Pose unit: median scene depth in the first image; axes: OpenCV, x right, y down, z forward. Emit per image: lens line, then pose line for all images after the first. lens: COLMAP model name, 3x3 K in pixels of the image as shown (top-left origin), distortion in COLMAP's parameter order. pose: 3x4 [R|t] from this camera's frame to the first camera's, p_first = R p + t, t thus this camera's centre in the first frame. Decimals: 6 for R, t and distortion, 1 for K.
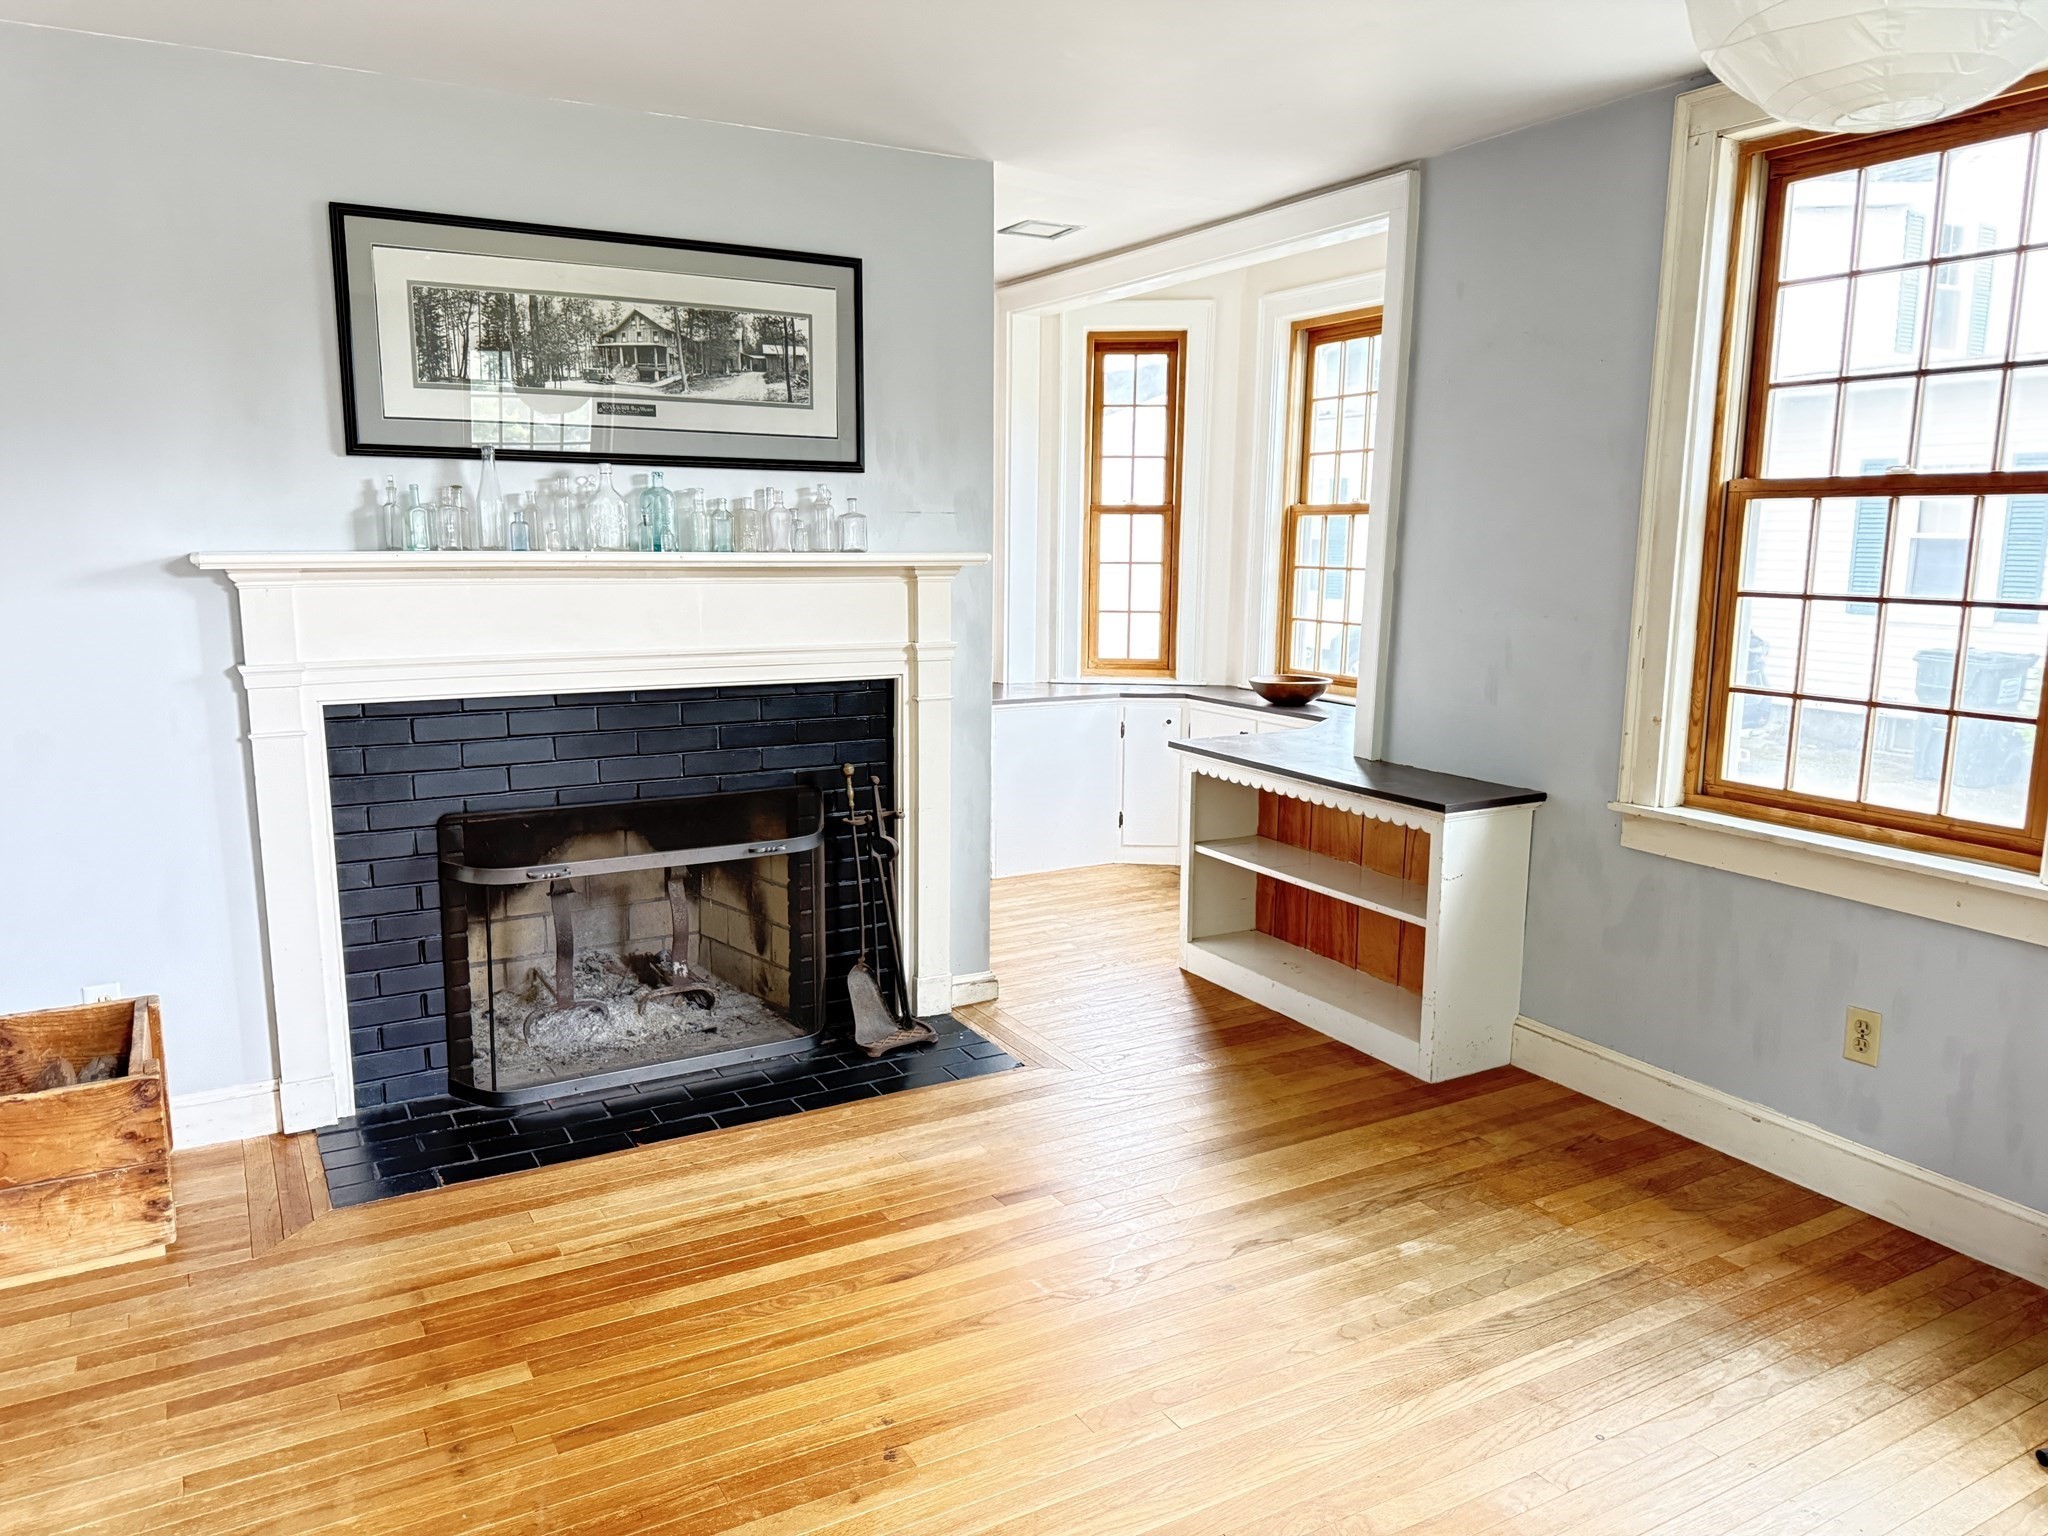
lens RADIAL K [[1442.4, 0, 1025.8], [0, 1442.4, 800.8], [0, 0, 1]] dist [0.080661, -0.137774]
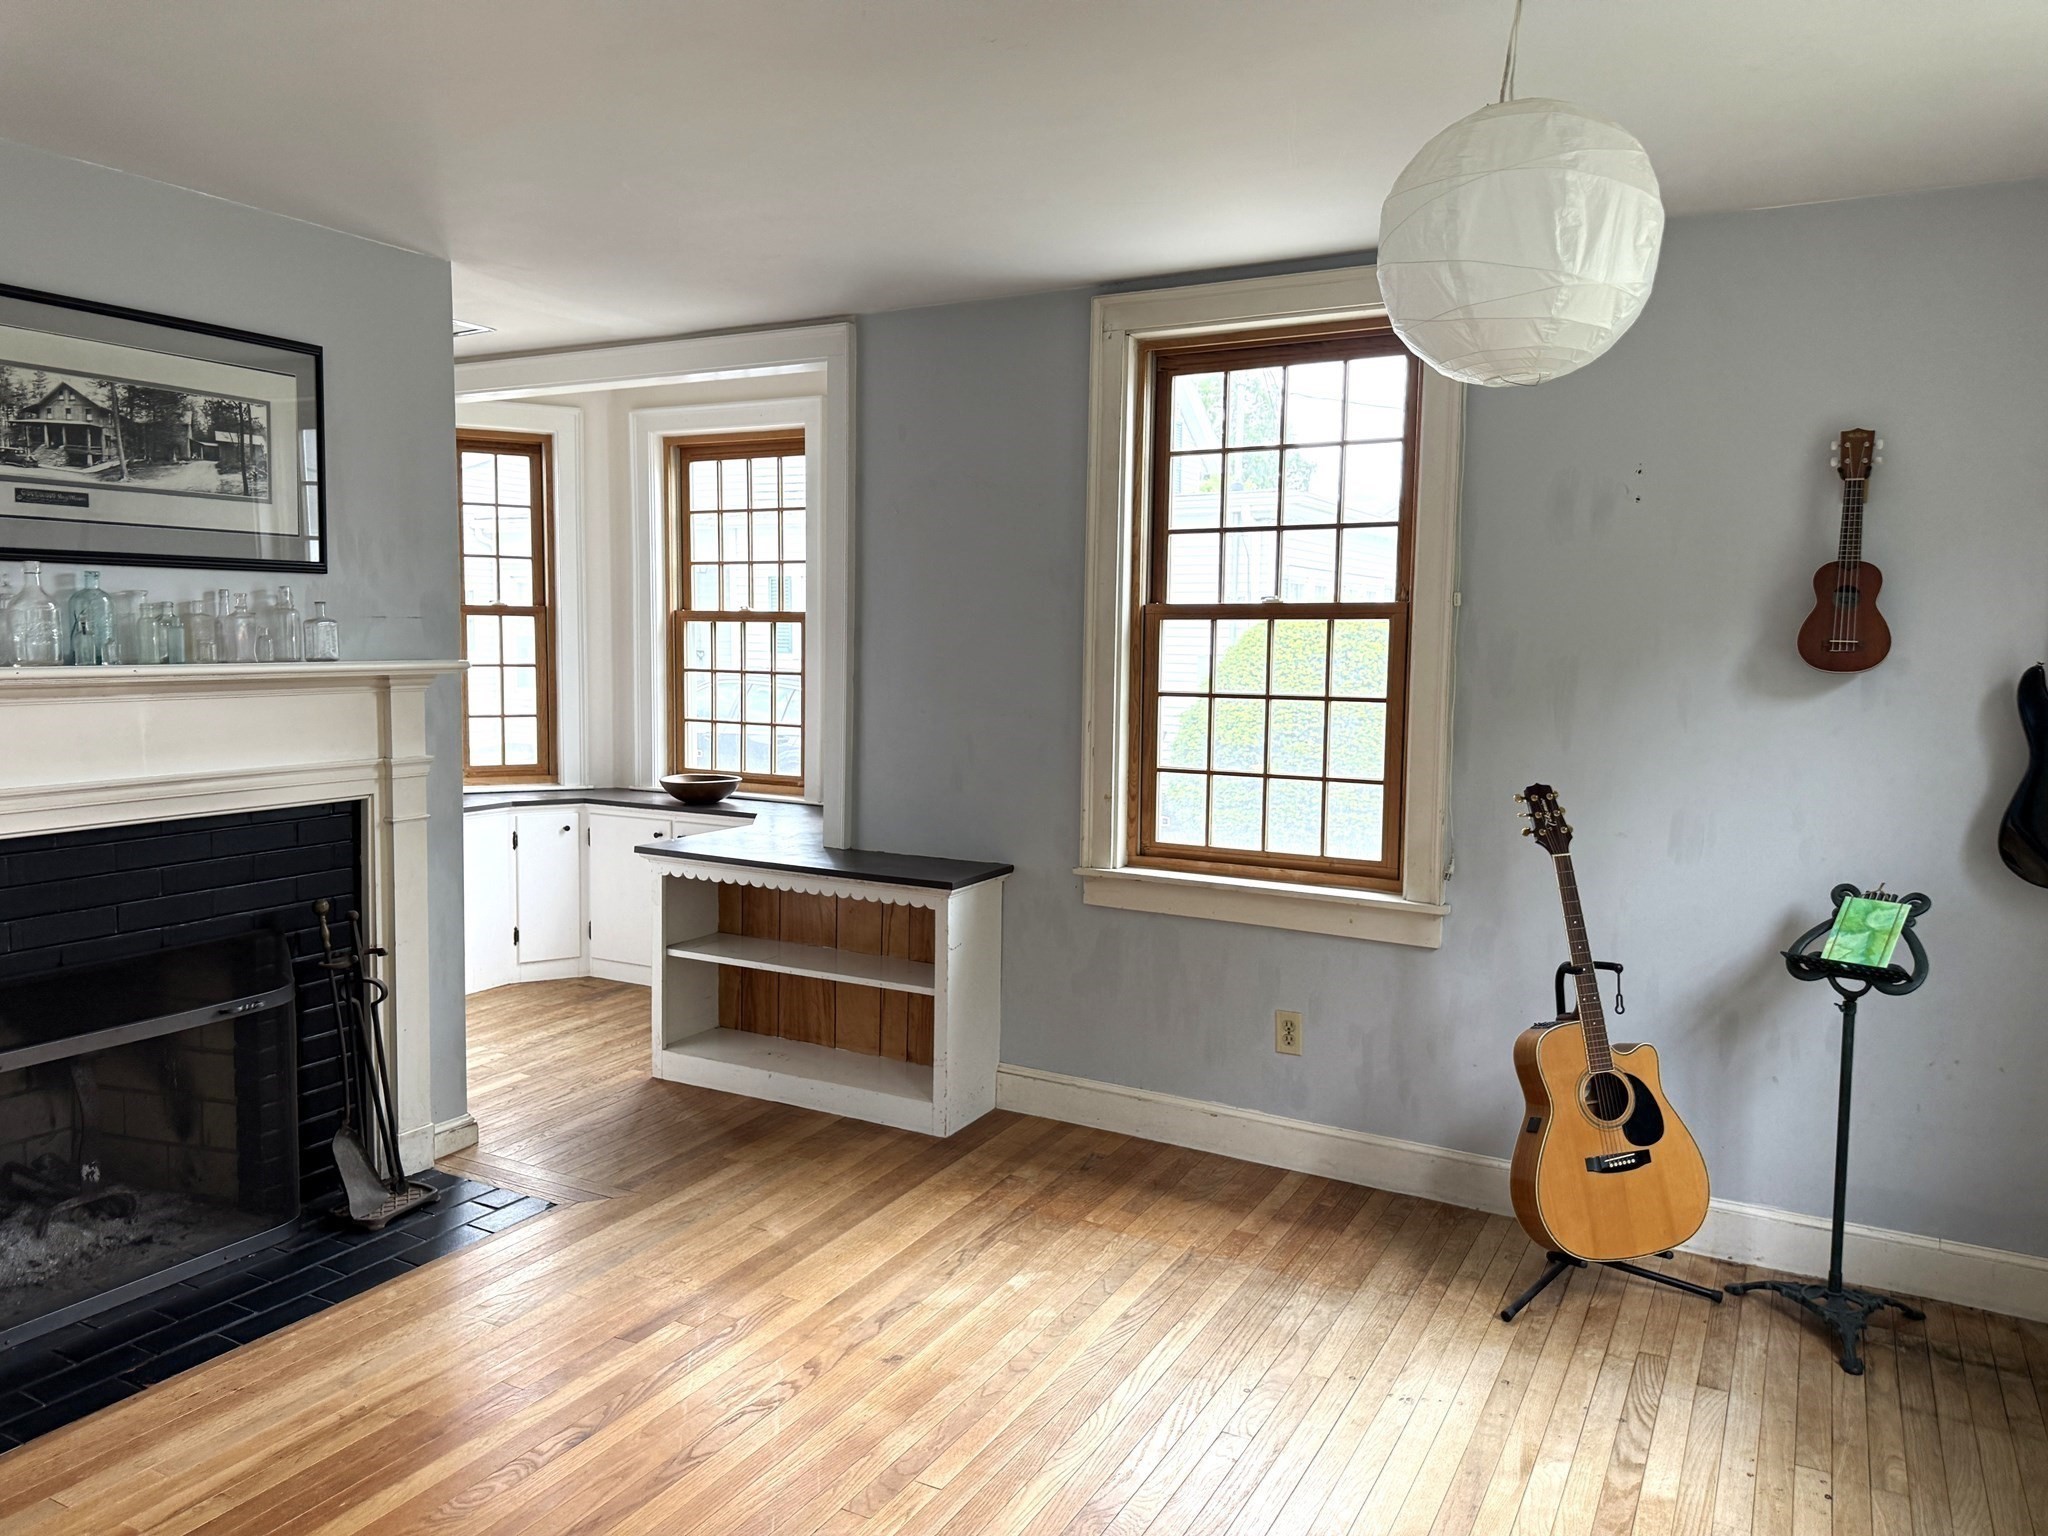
lens RADIAL K [[1450.8, 0, 1024.0], [0, 1450.8, 768.0], [0, 0, 1]] dist [0.106966, -0.144144]
pose [[0.848679, -0.046112, 0.526894, -0.244427], [0.091409, 0.993989, -0.060245, -0.012201], [-0.520949, 0.099292, 0.847793, 0.006416]]
